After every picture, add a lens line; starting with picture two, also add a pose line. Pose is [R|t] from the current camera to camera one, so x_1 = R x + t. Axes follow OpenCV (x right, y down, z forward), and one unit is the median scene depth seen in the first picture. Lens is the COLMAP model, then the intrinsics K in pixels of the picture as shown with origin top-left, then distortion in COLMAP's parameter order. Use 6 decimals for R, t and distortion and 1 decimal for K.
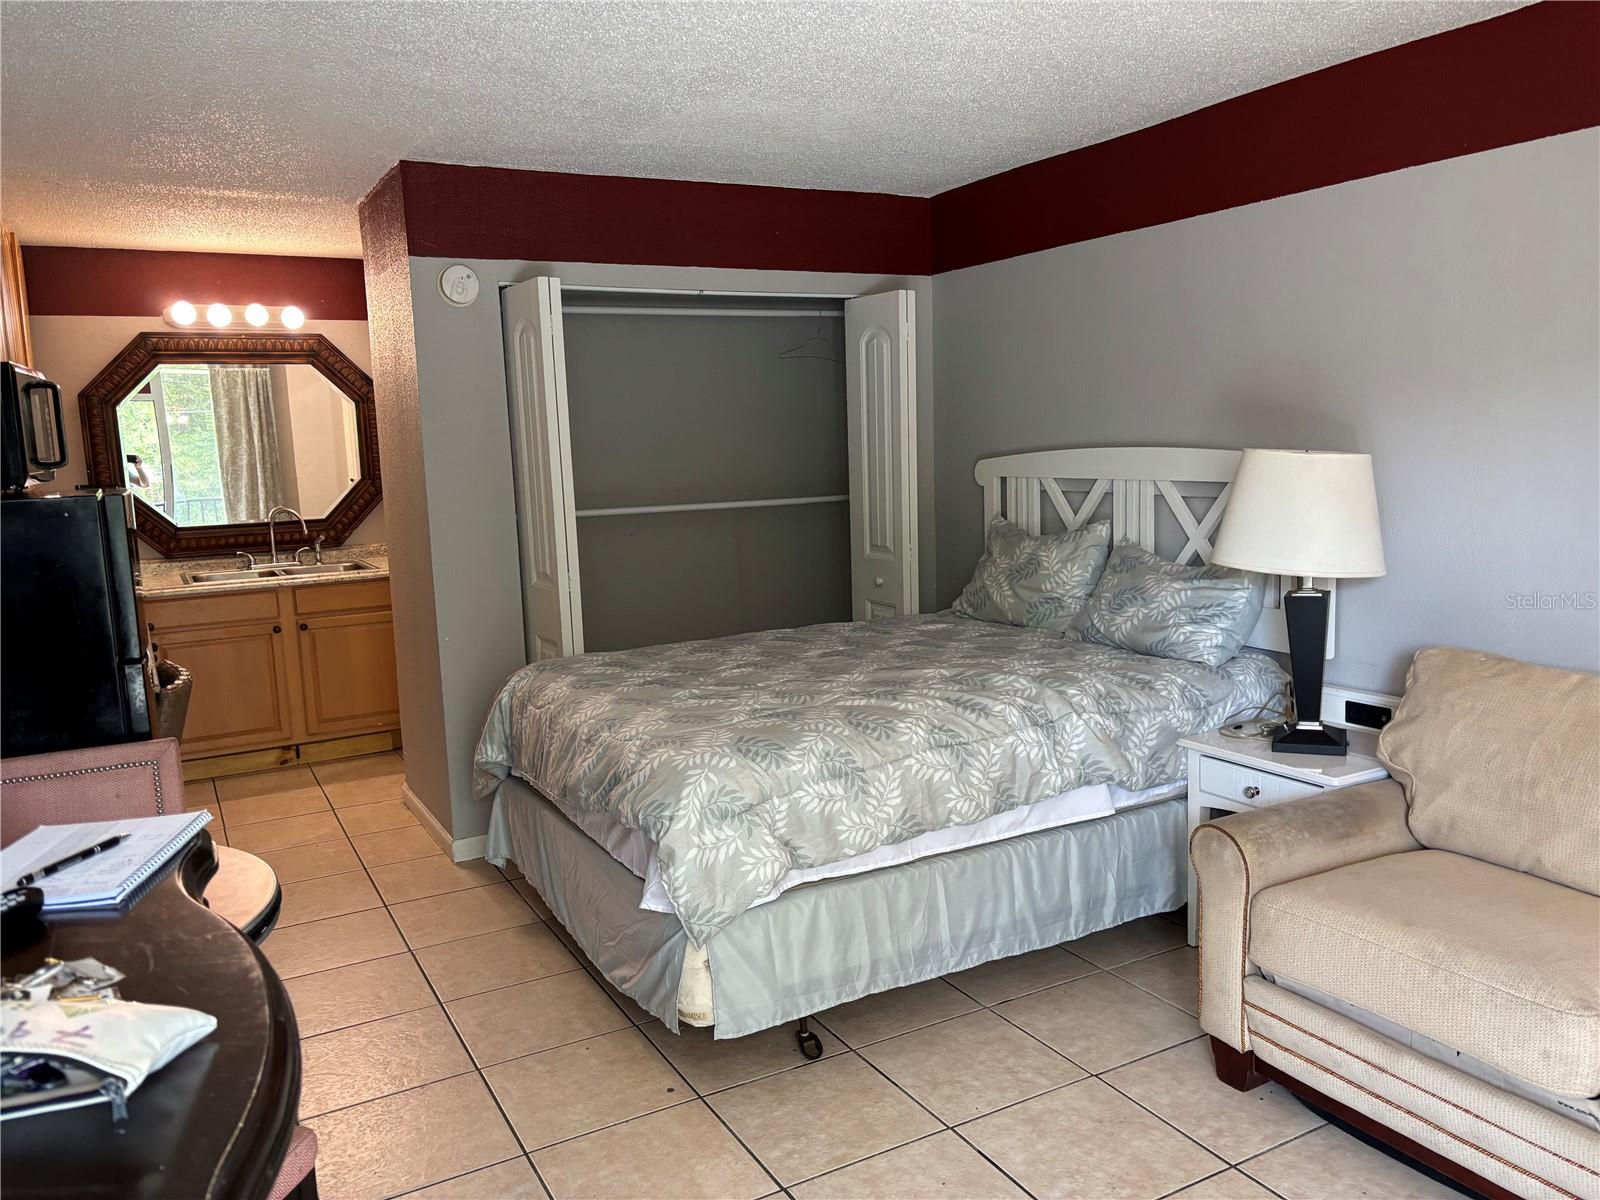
lens RADIAL K [[1224.9, 0, 798.3], [0, 1224.9, 579.5], [0, 0, 1]] dist [0.007932, -0.004049]
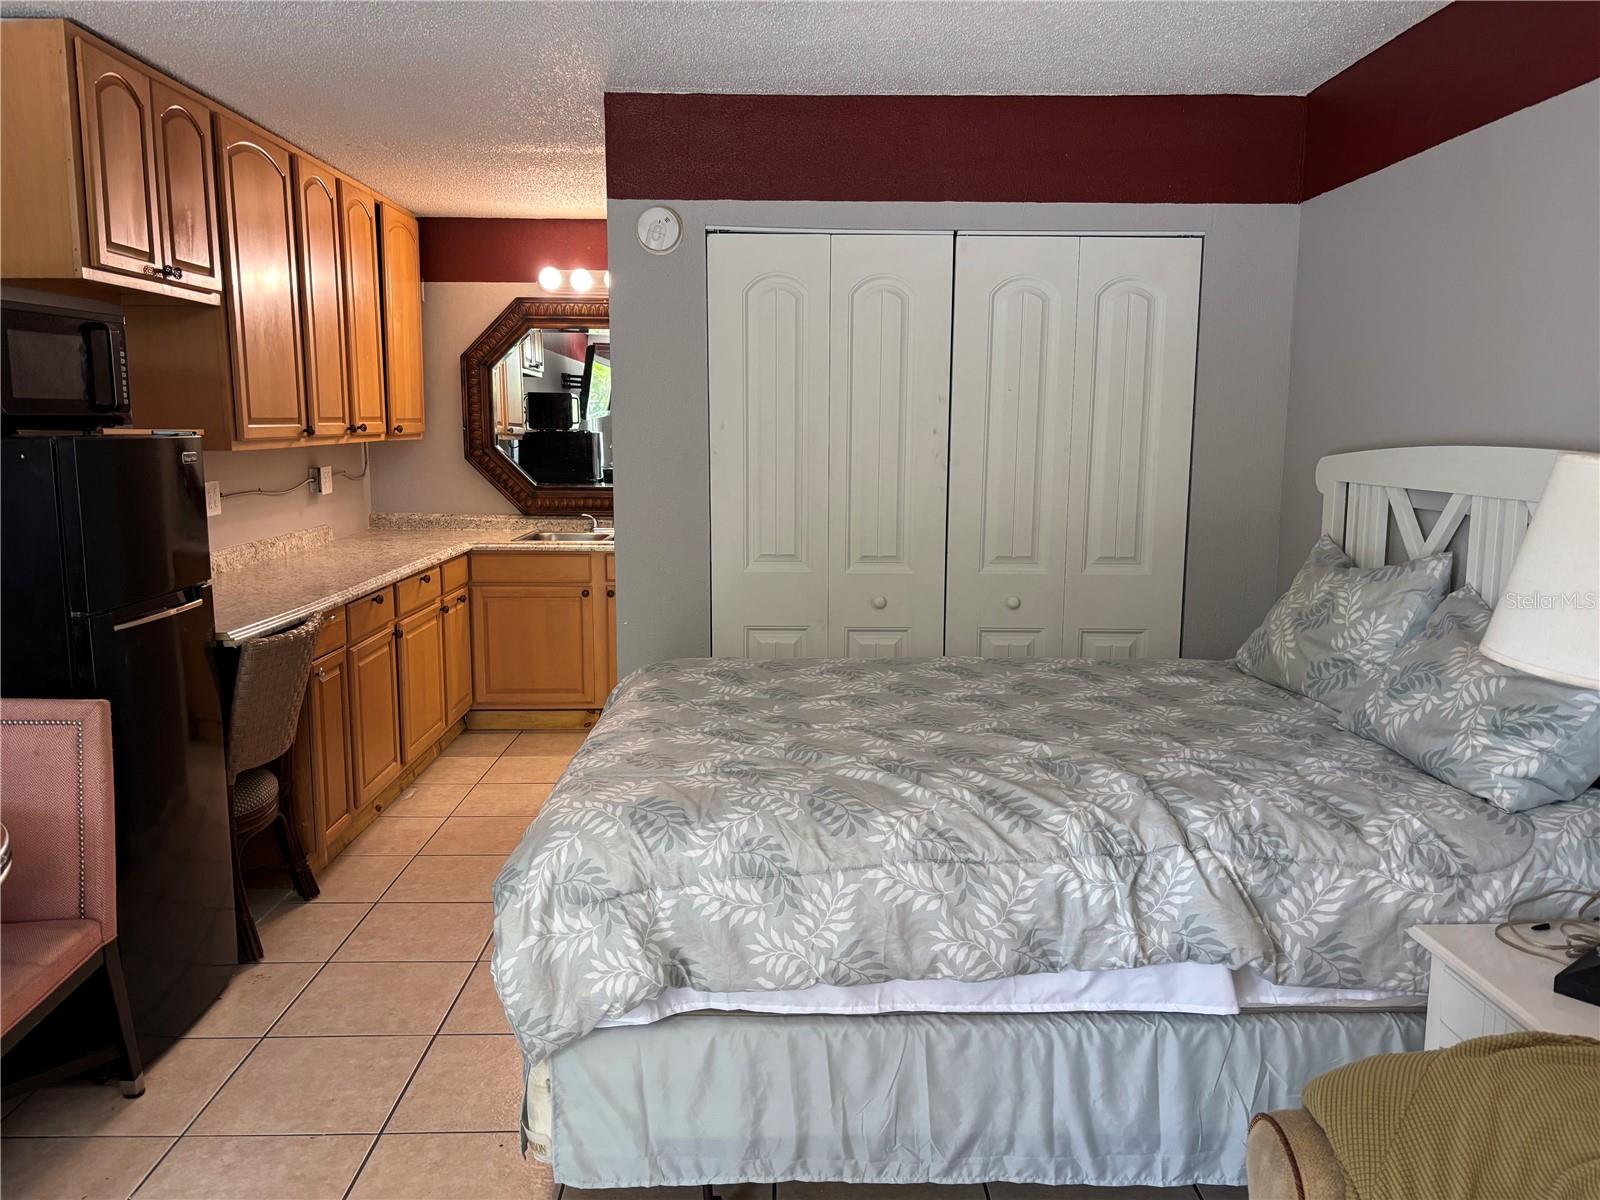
lens RADIAL K [[1205.0, 0, 802.7], [0, 1205.0, 604.1], [0, 0, 1]] dist [0.044047, -0.061770]
pose [[0.888422, 0.104777, -0.446909, 0.331015], [-0.090752, 0.994476, 0.052745, -0.034475], [0.449967, -0.006302, 0.893023, 0.356901]]
